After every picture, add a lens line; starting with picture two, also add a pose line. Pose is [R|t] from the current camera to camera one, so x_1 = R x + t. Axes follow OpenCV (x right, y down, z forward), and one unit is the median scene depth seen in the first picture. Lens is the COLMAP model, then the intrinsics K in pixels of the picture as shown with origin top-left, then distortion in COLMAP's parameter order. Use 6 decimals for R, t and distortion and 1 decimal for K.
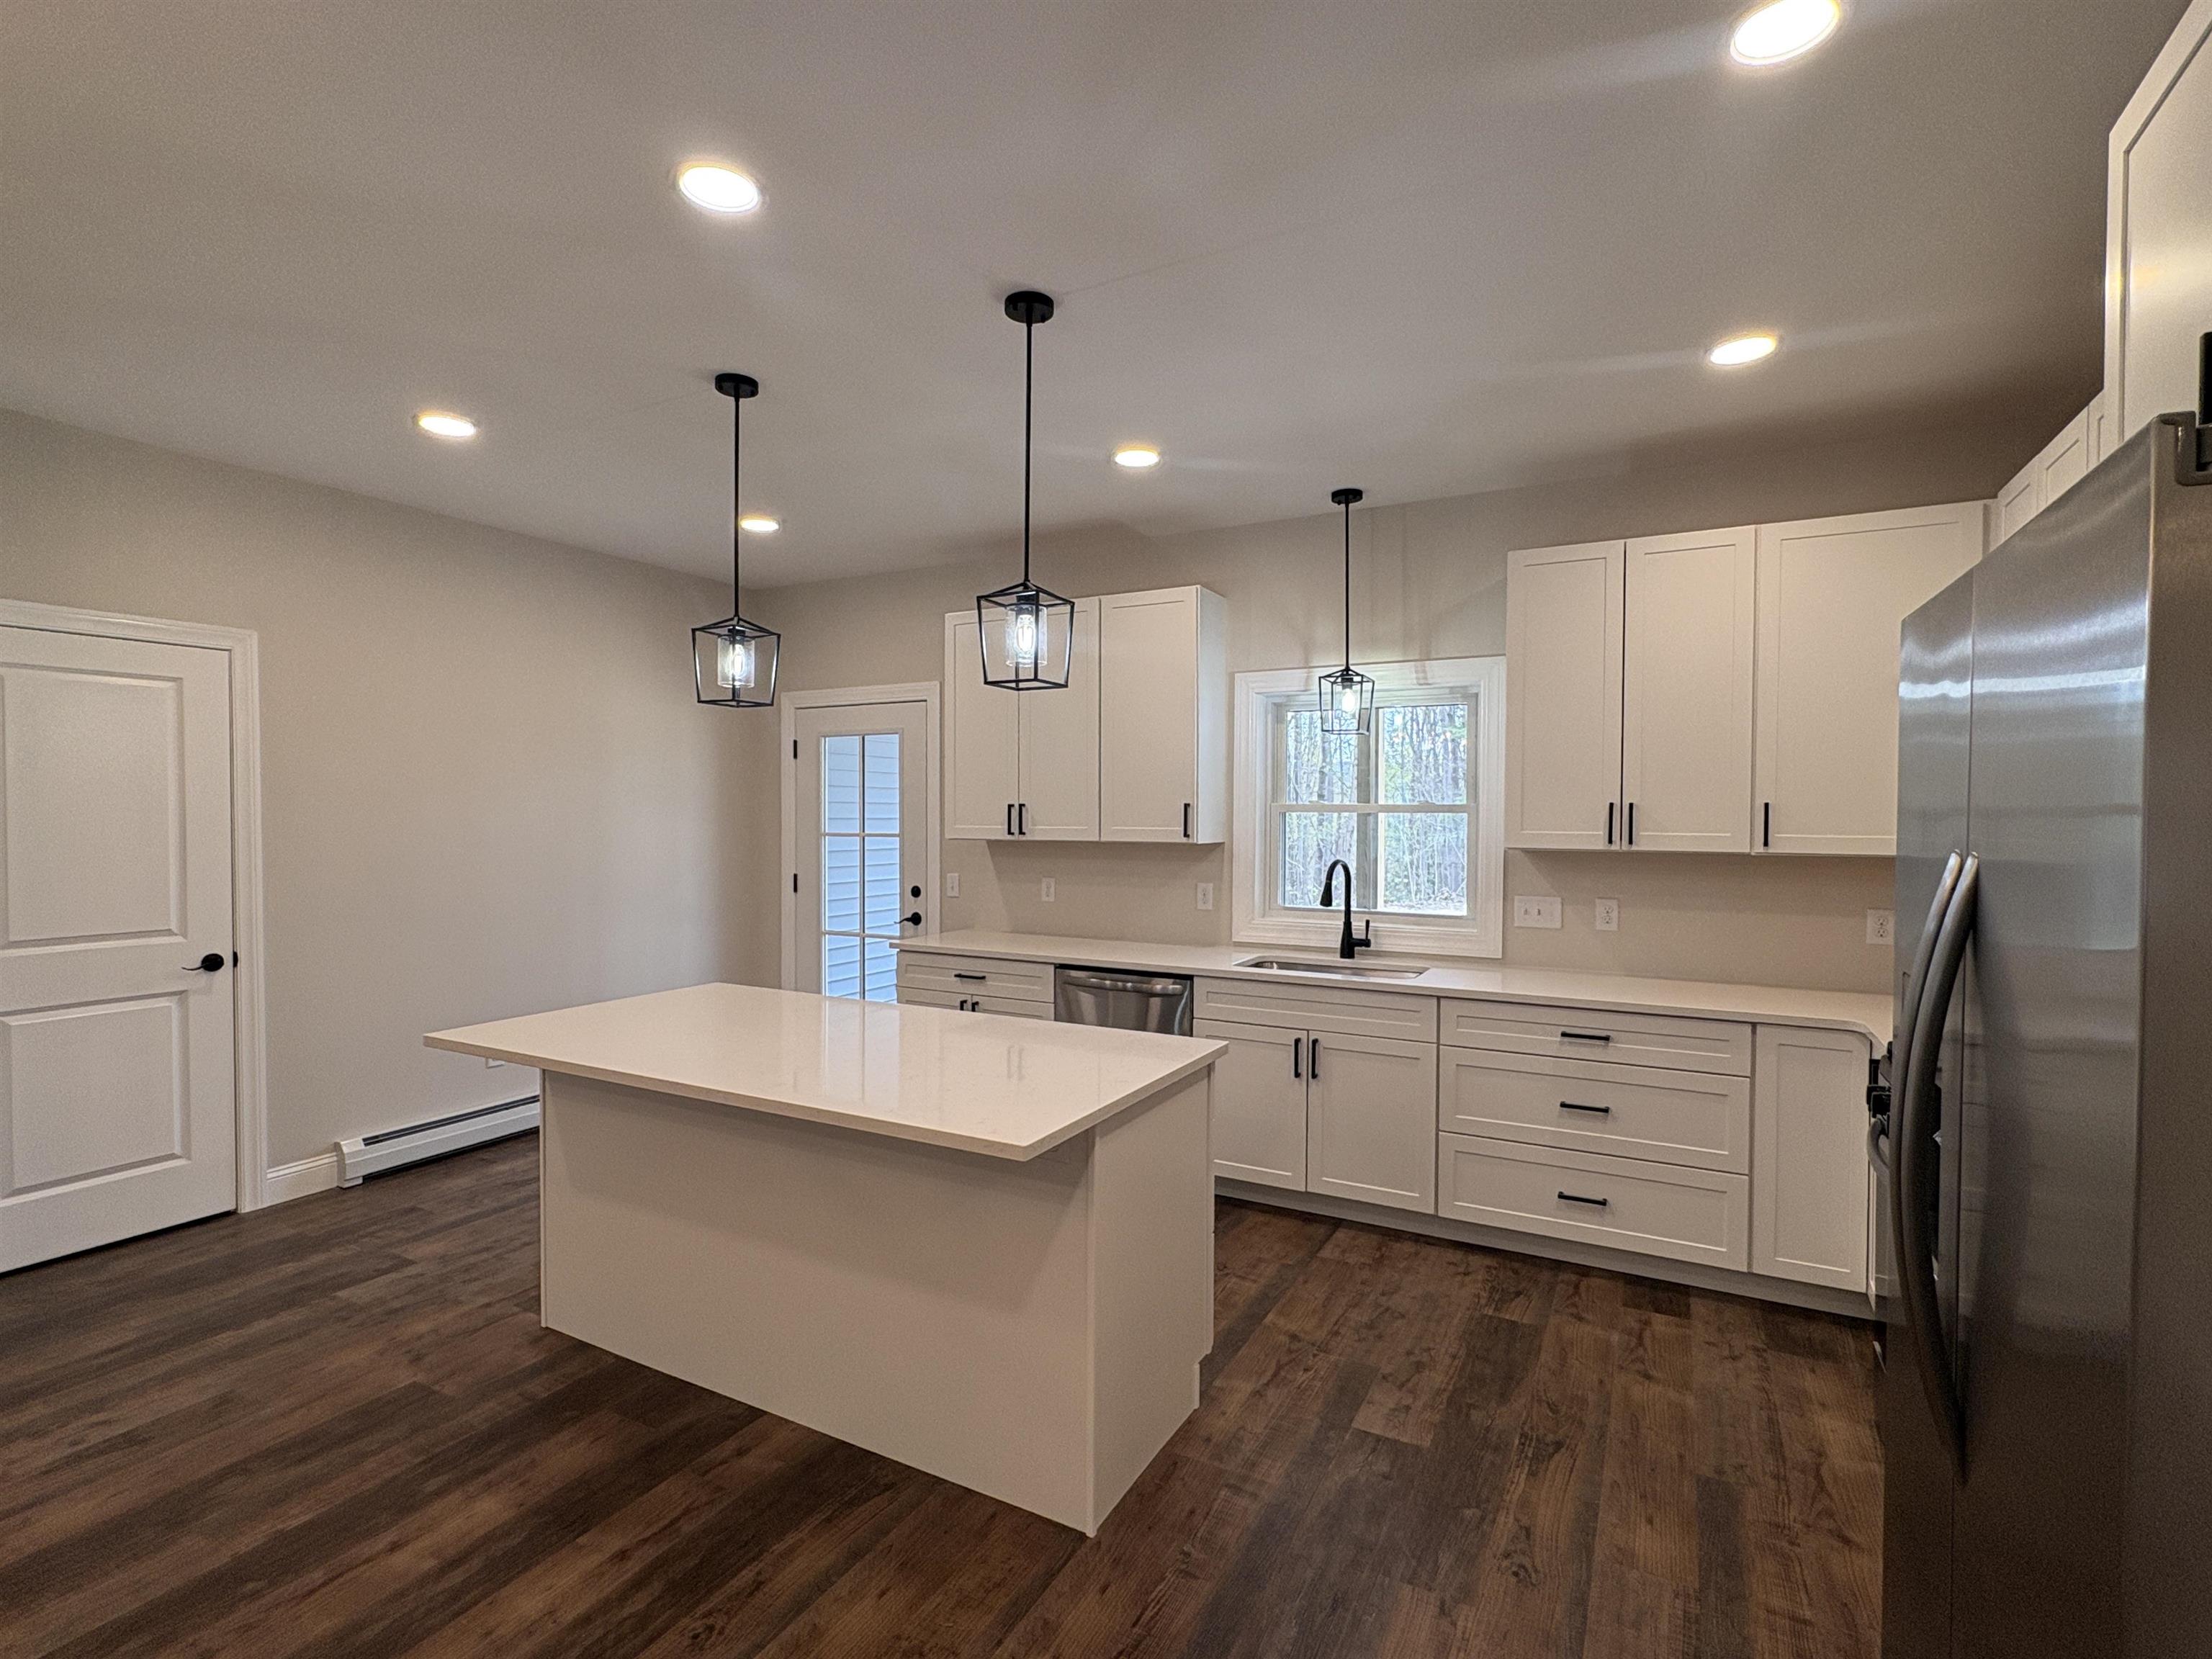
lens RADIAL K [[1054.5, 0, 1098.8], [0, 1054.5, 832.0], [0, 0, 1]] dist [0.001645, -0.000666]
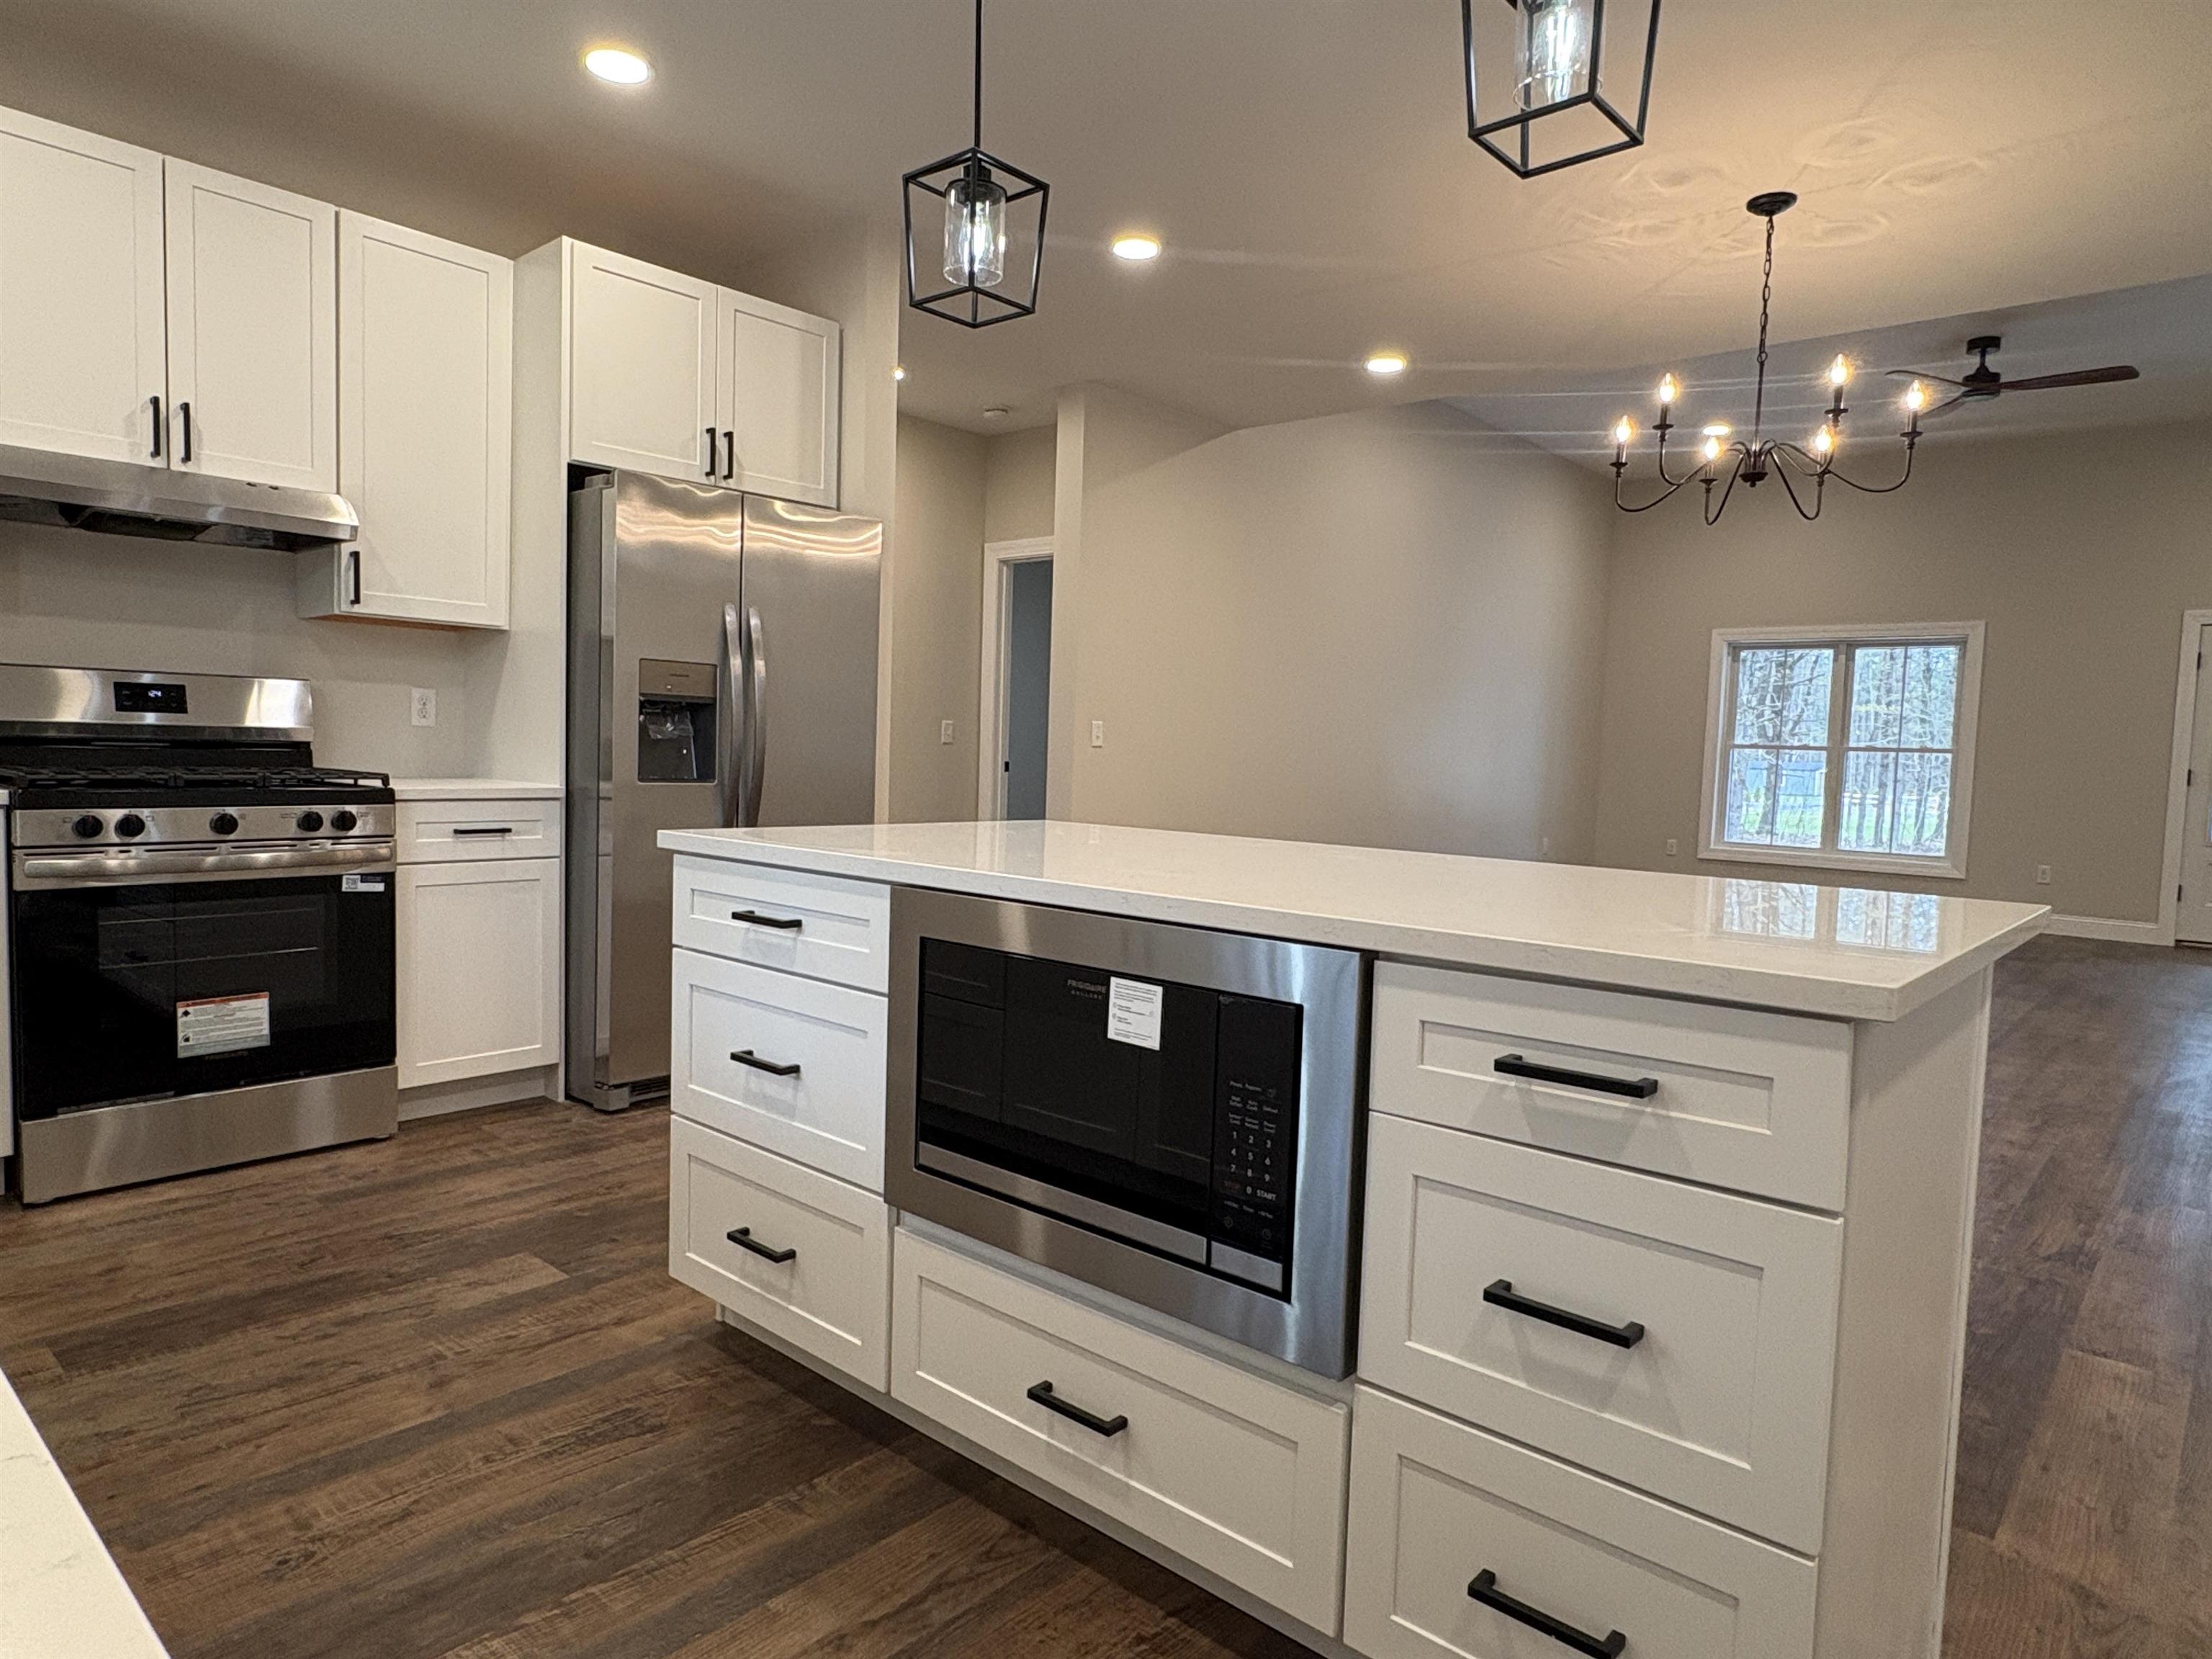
lens RADIAL K [[1321.4, 0, 1098.0], [0, 1321.4, 834.7], [0, 0, 1]] dist [-0.003805, 0.005287]
pose [[-0.974003, -0.050389, 0.220859, -0.269246], [-0.031608, 0.995640, 0.087761, 0.093726], [-0.224319, 0.078498, -0.971349, 1.396078]]
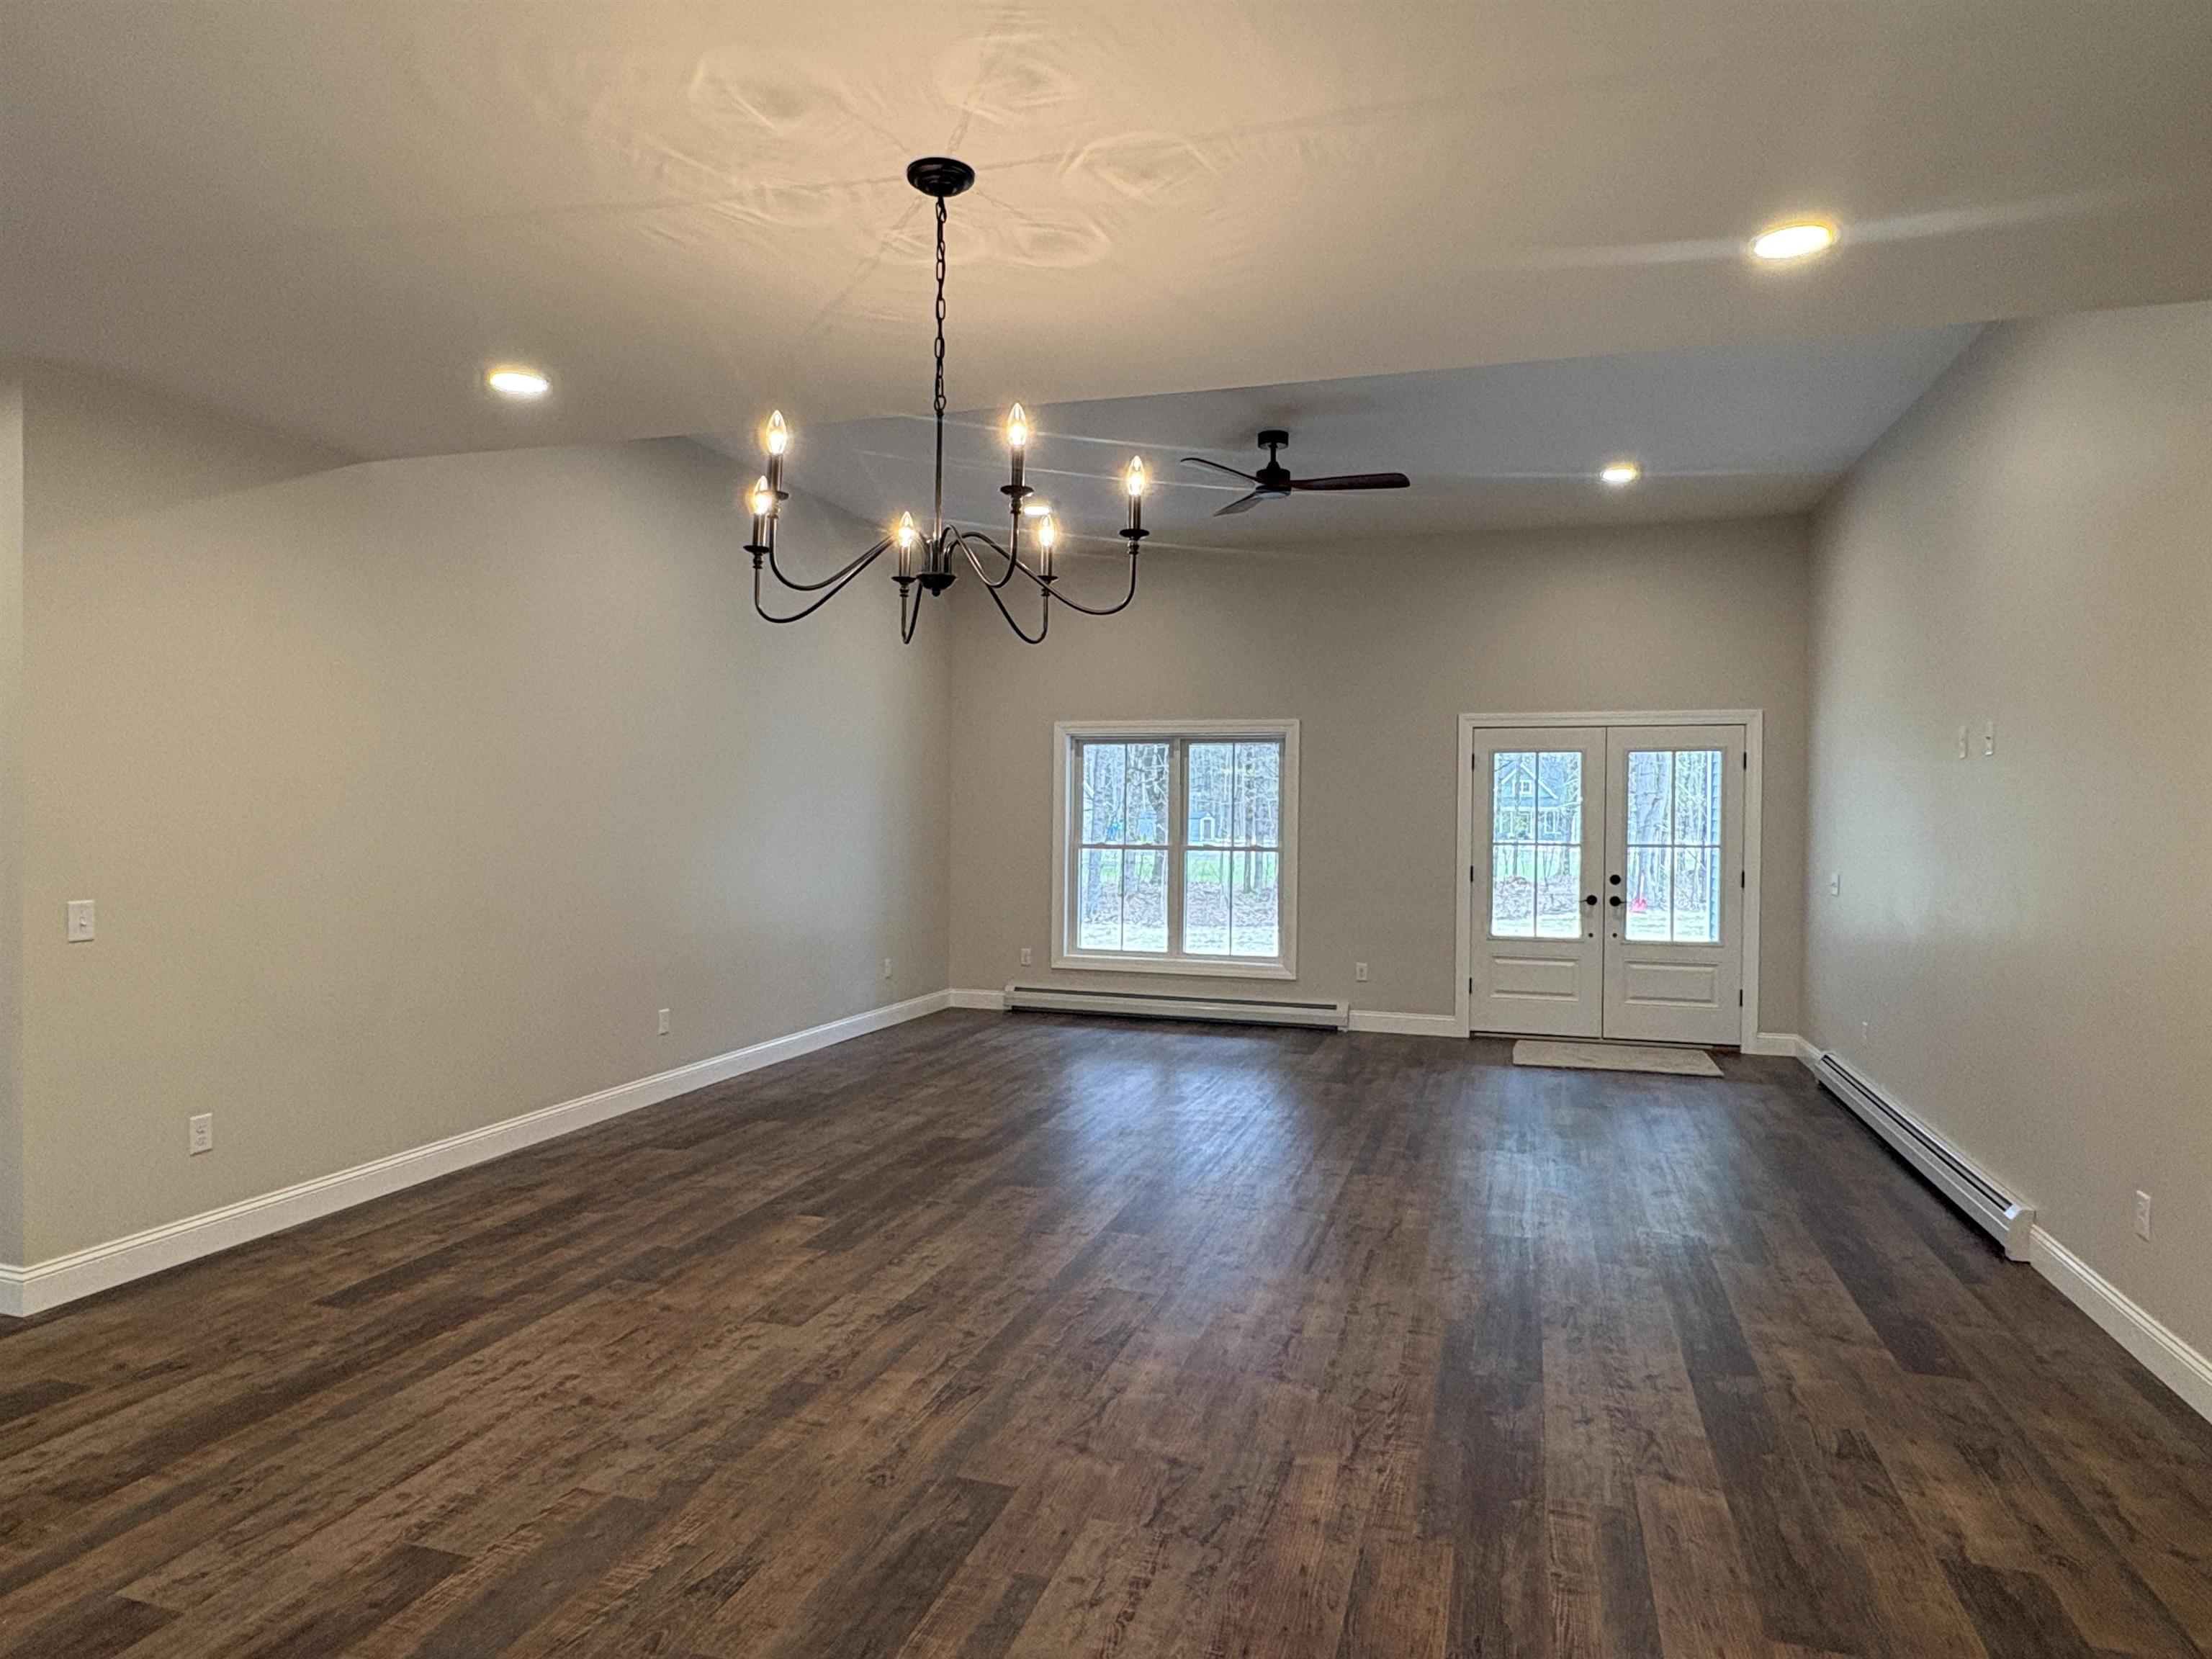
lens RADIAL K [[1321.5, 0, 1102.4], [0, 1321.5, 832.3], [0, 0, 1]] dist [0.000195, 0.002305]
pose [[-0.980664, -0.010049, -0.195442, -0.502170], [-0.017088, 0.999263, 0.034364, -0.017034], [0.194953, 0.037039, -0.980113, 0.895560]]
